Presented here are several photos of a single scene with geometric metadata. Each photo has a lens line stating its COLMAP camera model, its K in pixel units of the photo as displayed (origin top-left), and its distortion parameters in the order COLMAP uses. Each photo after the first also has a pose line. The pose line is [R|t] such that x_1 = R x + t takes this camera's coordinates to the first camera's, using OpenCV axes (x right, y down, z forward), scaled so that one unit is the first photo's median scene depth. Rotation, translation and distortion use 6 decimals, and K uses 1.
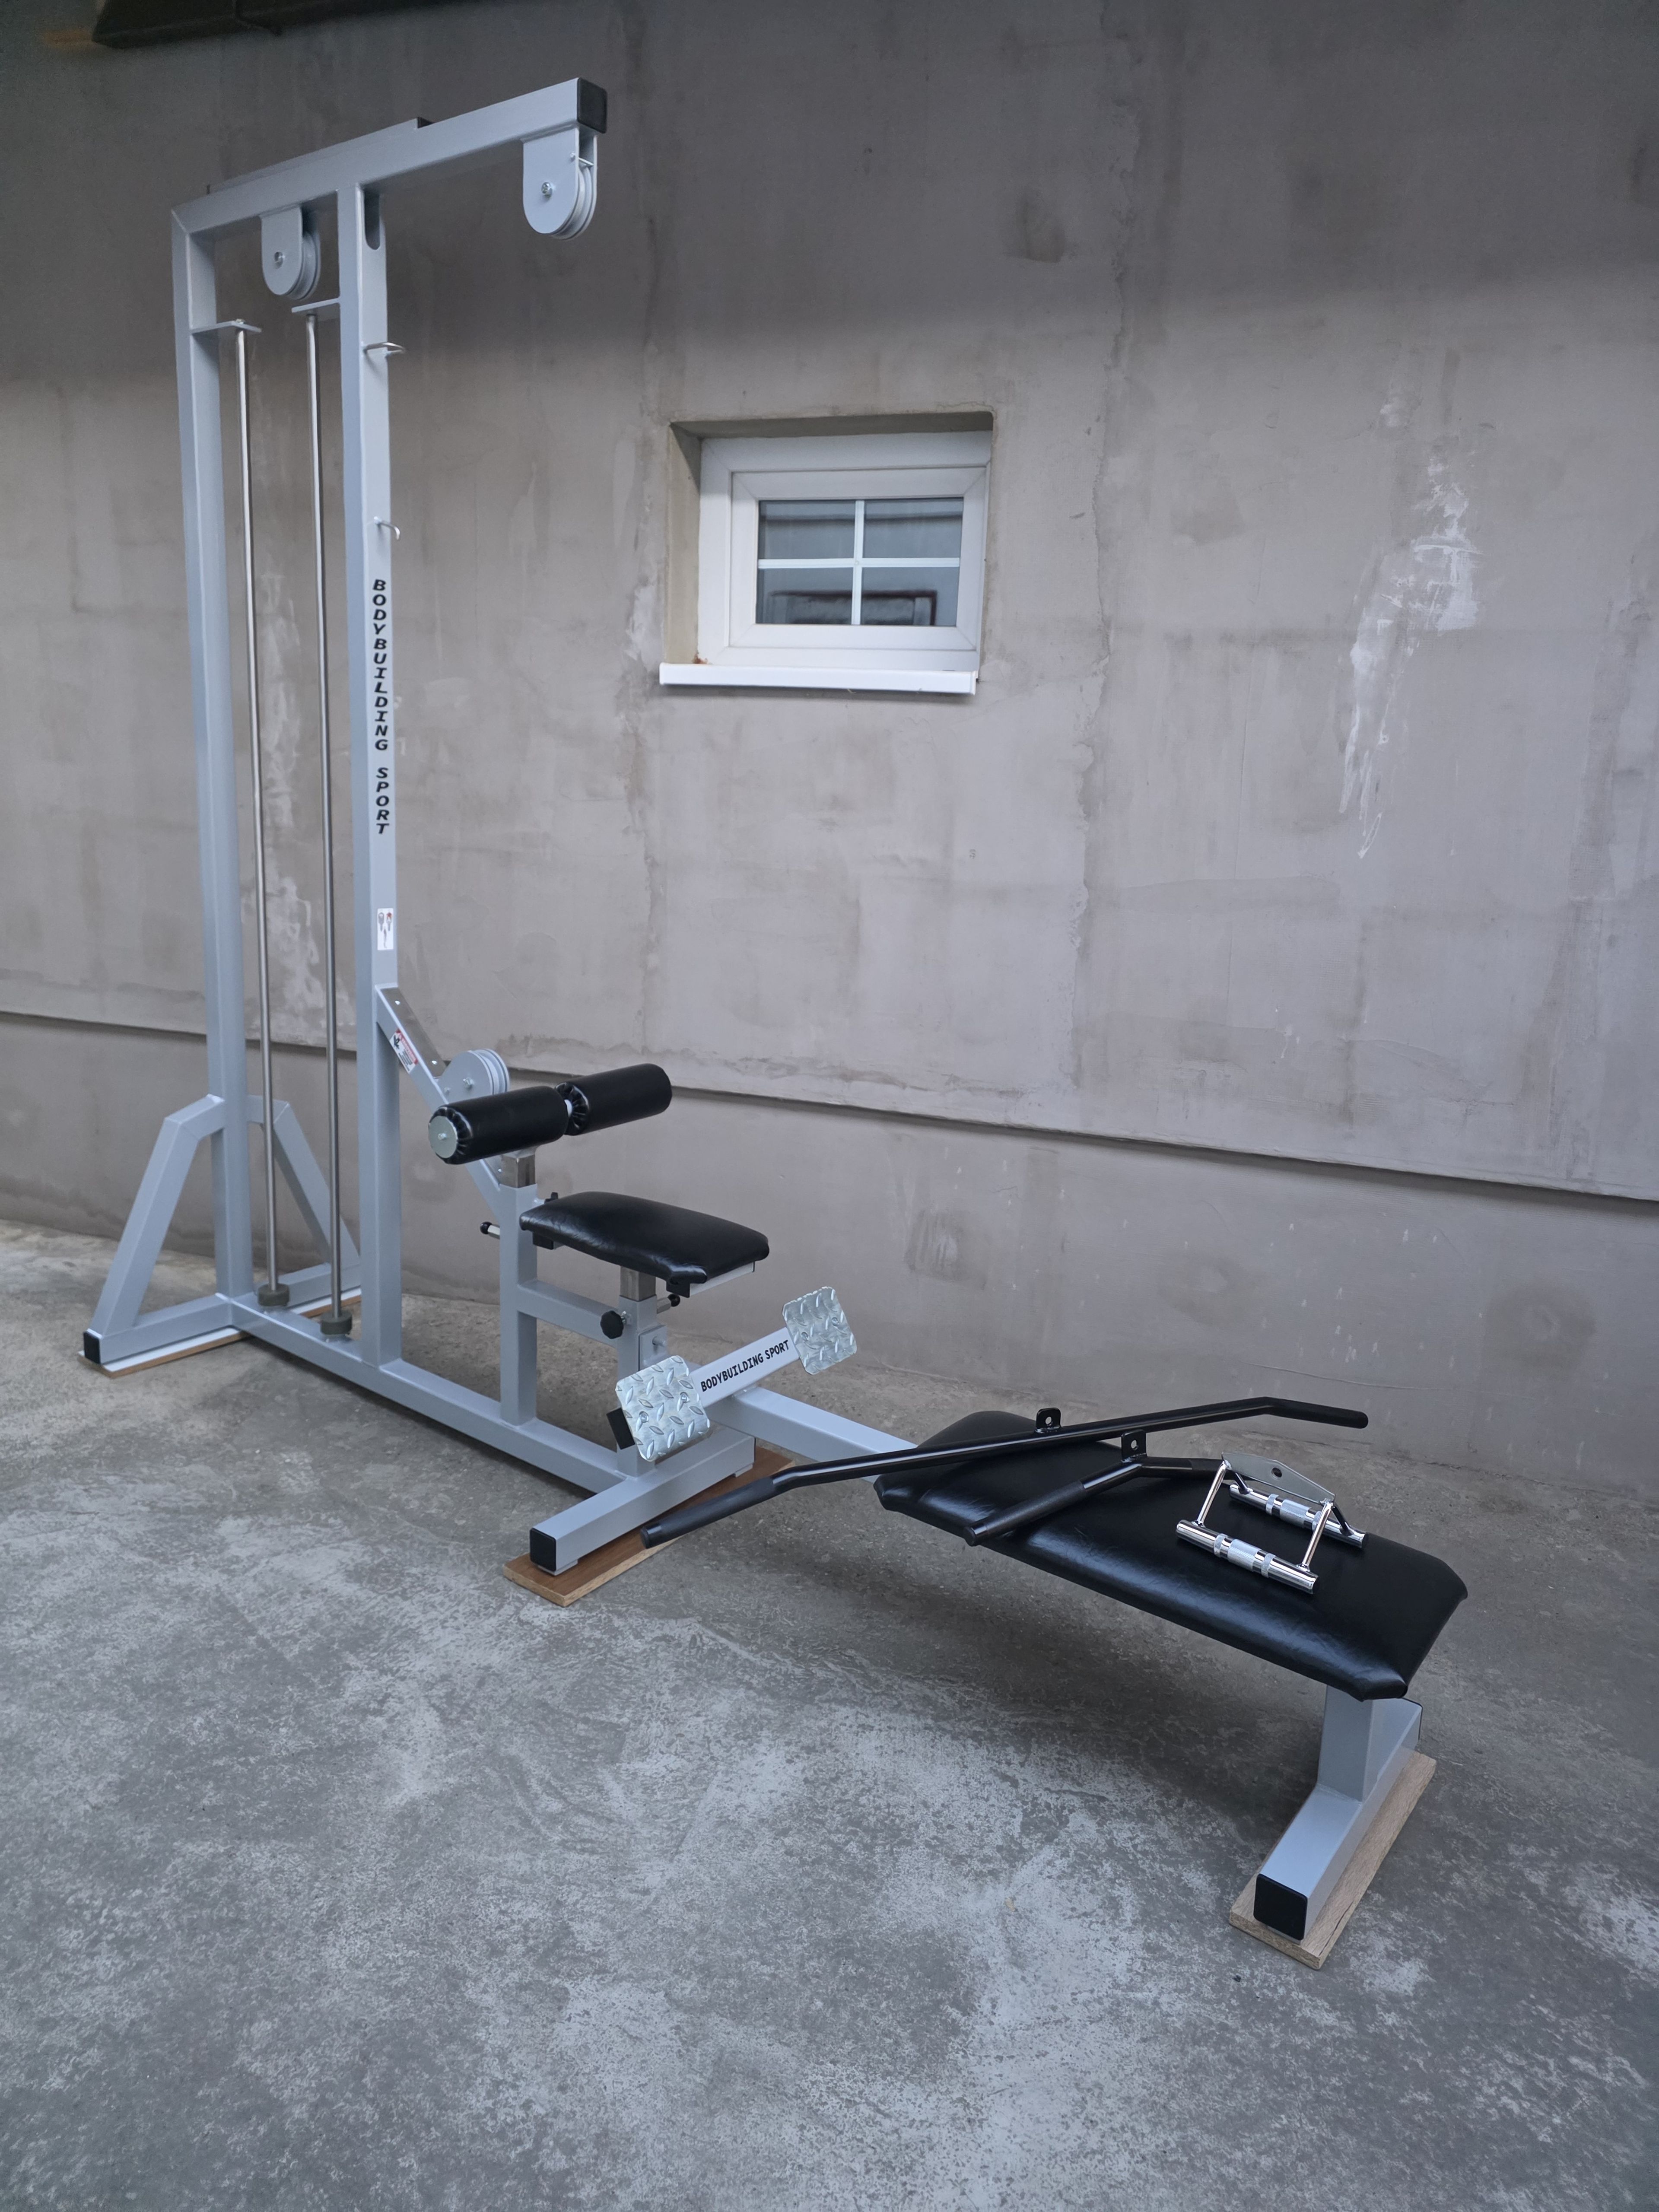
lens RADIAL K [[1471.8, 0, 835.3], [0, 1471.8, 1071.8], [0, 0, 1]] dist [0.064408, -0.061789]
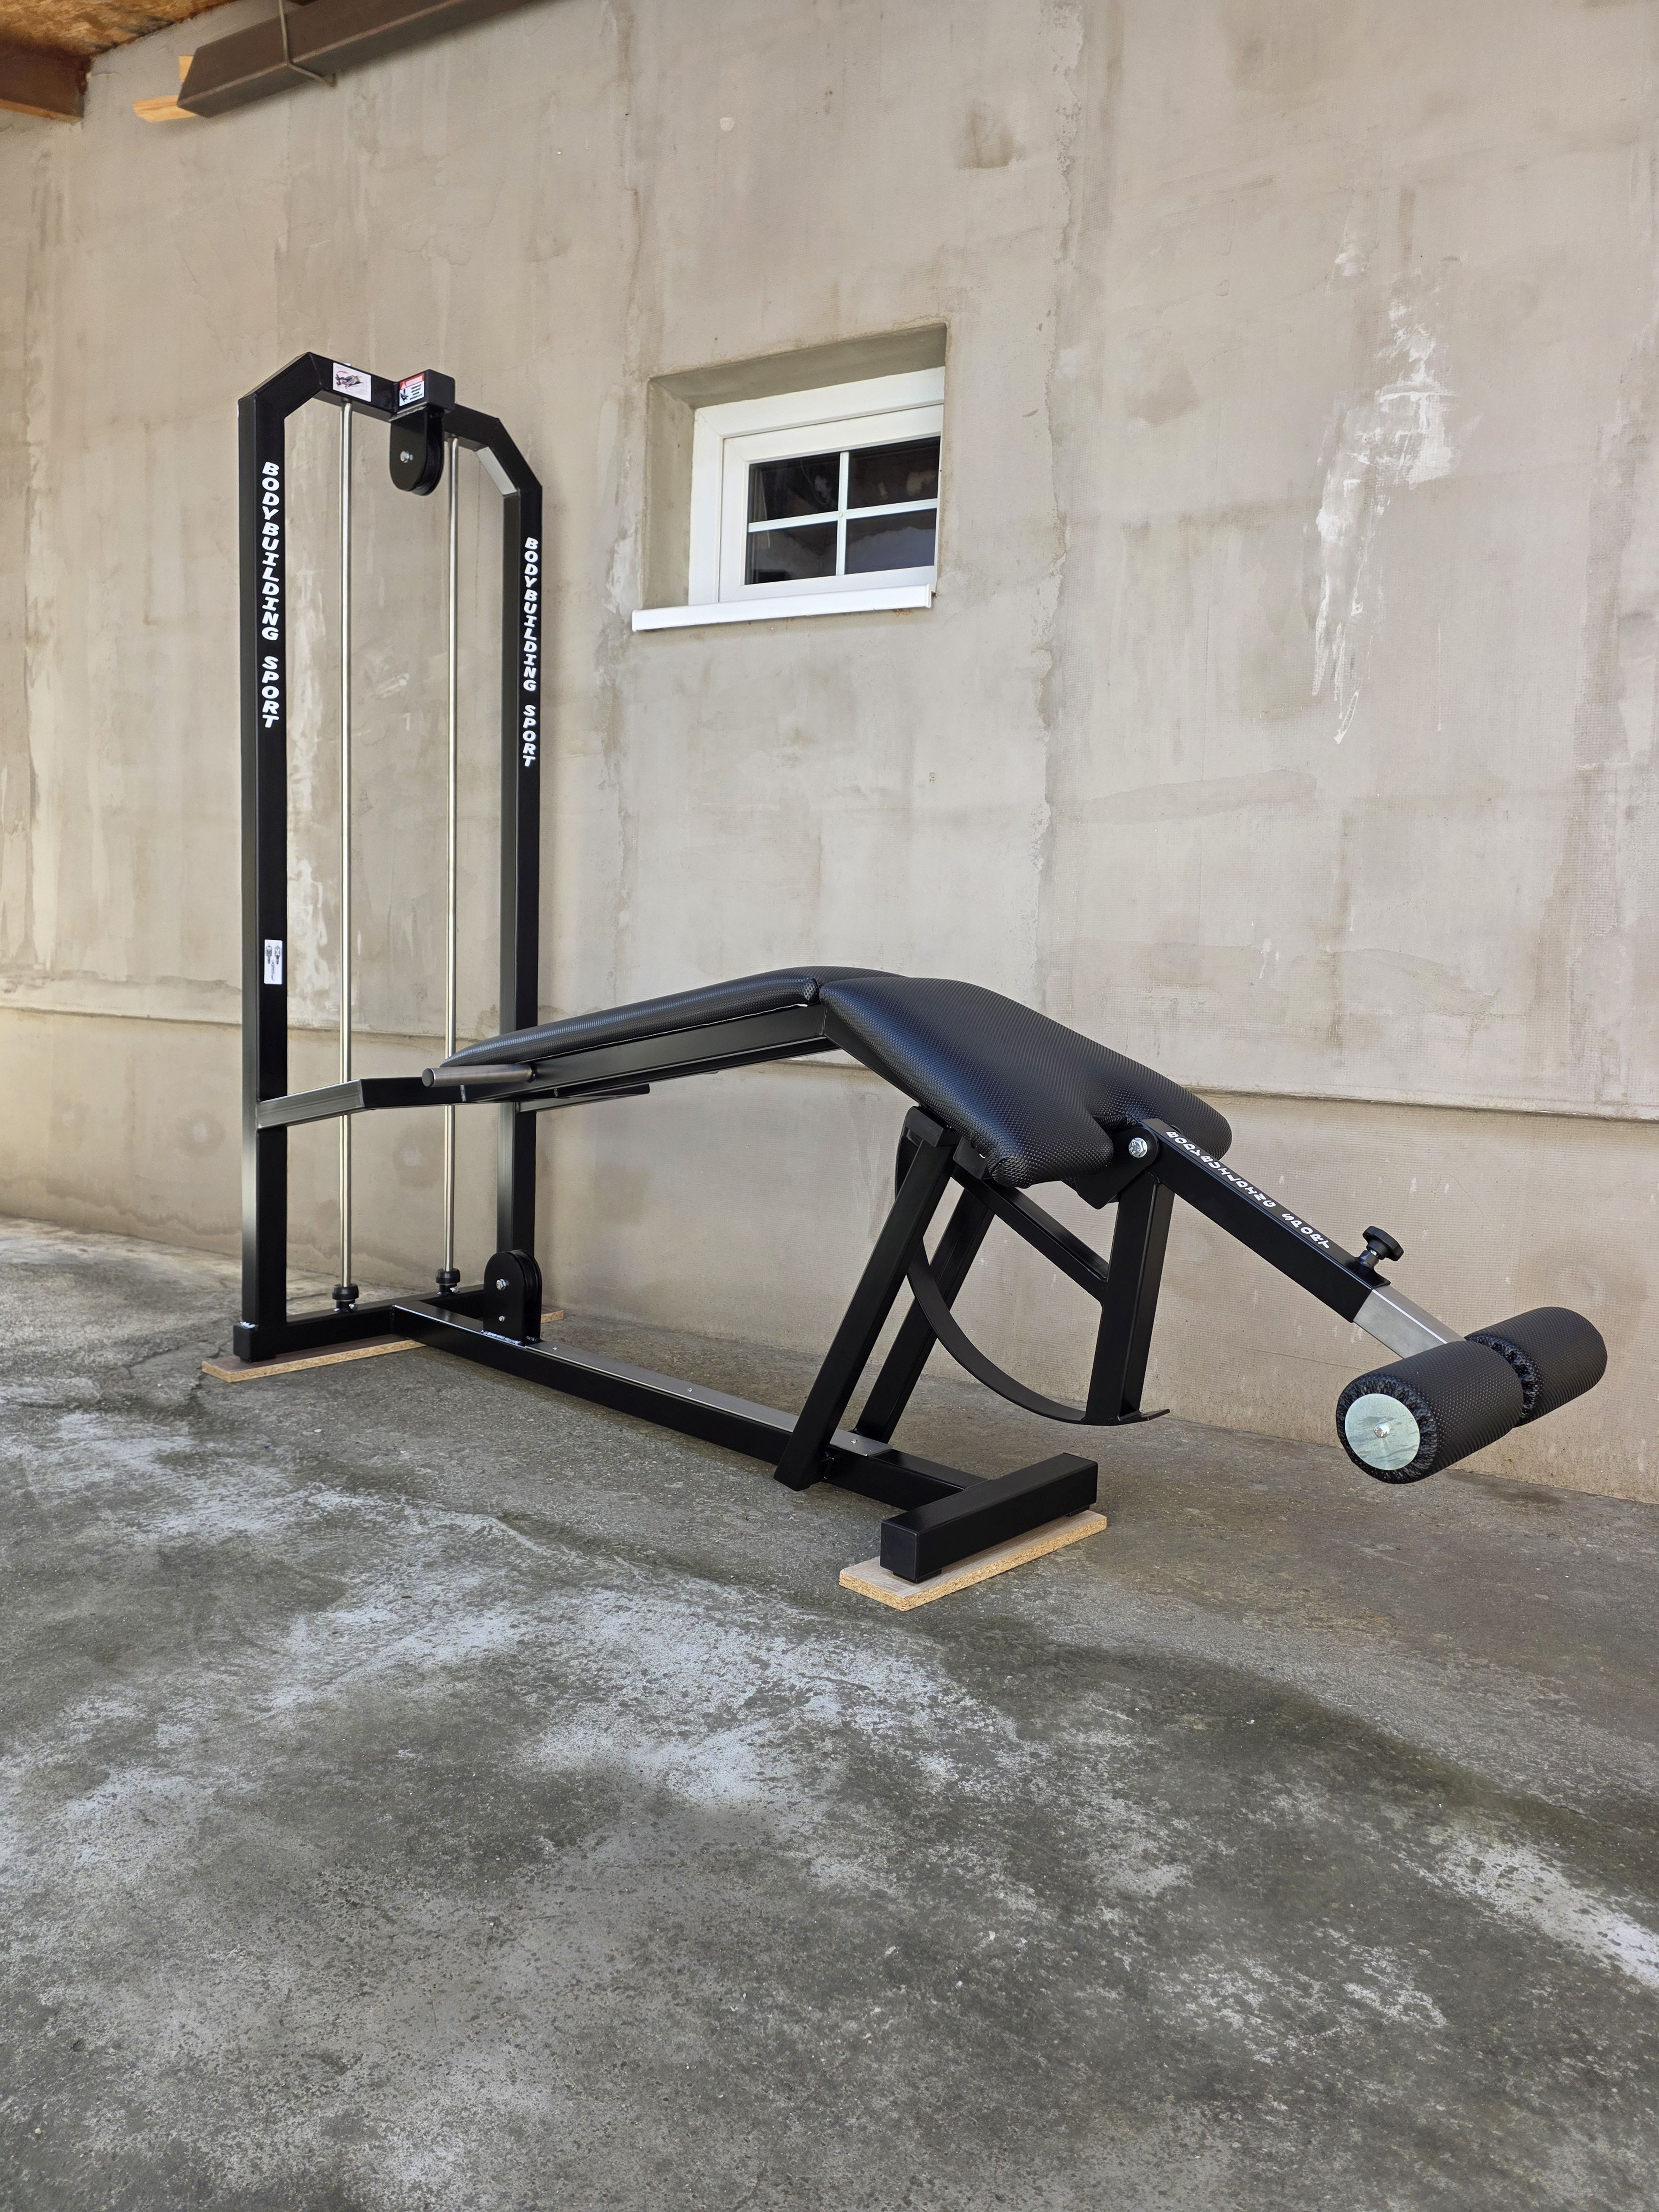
lens RADIAL K [[1471.8, 0, 852.2], [0, 1471.8, 1094.4], [0, 0, 1]] dist [0.064408, -0.061789]
pose [[0.986387, 0.014688, -0.163786, 0.222283], [-0.039446, 0.988056, -0.148959, 0.214177], [0.159642, 0.153391, 0.975185, 0.120664]]
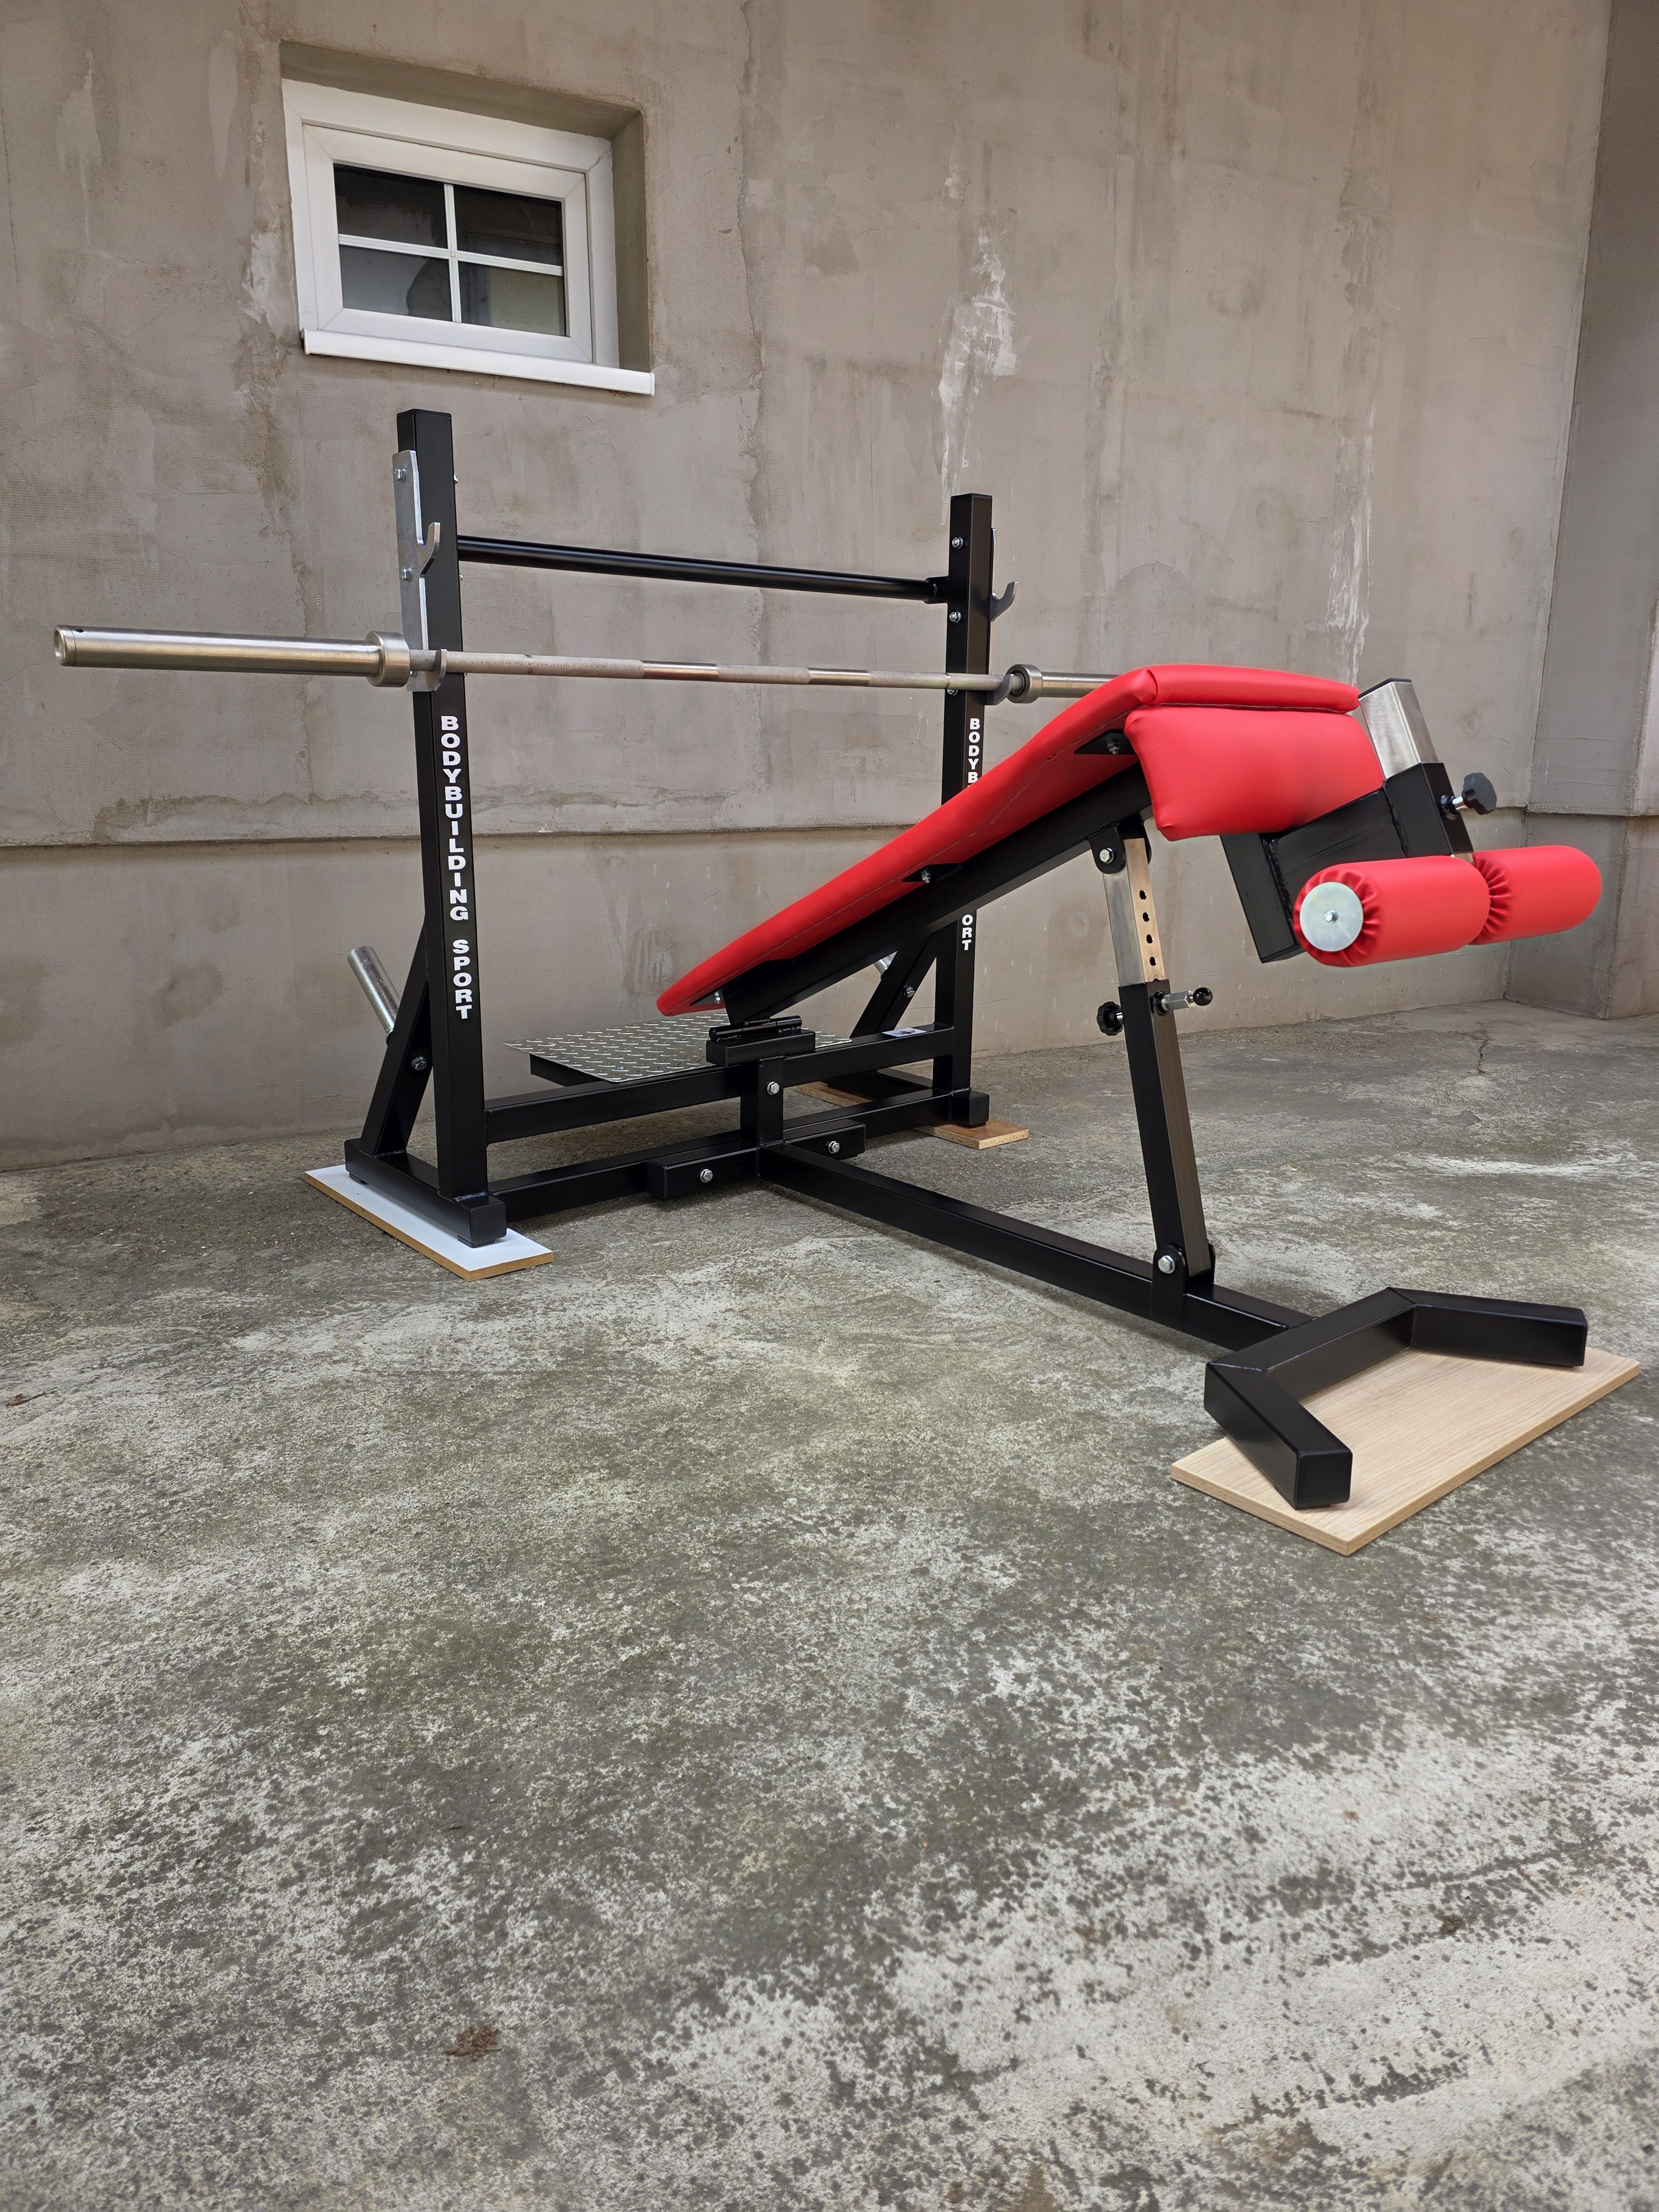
lens RADIAL K [[1471.8, 0, 836.8], [0, 1471.8, 1072.1], [0, 0, 1]] dist [0.064408, -0.061789]
pose [[0.698855, -0.194957, 0.688181, -0.672228], [0.176437, 0.979393, 0.098281, 0.136657], [-0.693161, 0.052736, 0.718851, 0.207166]]
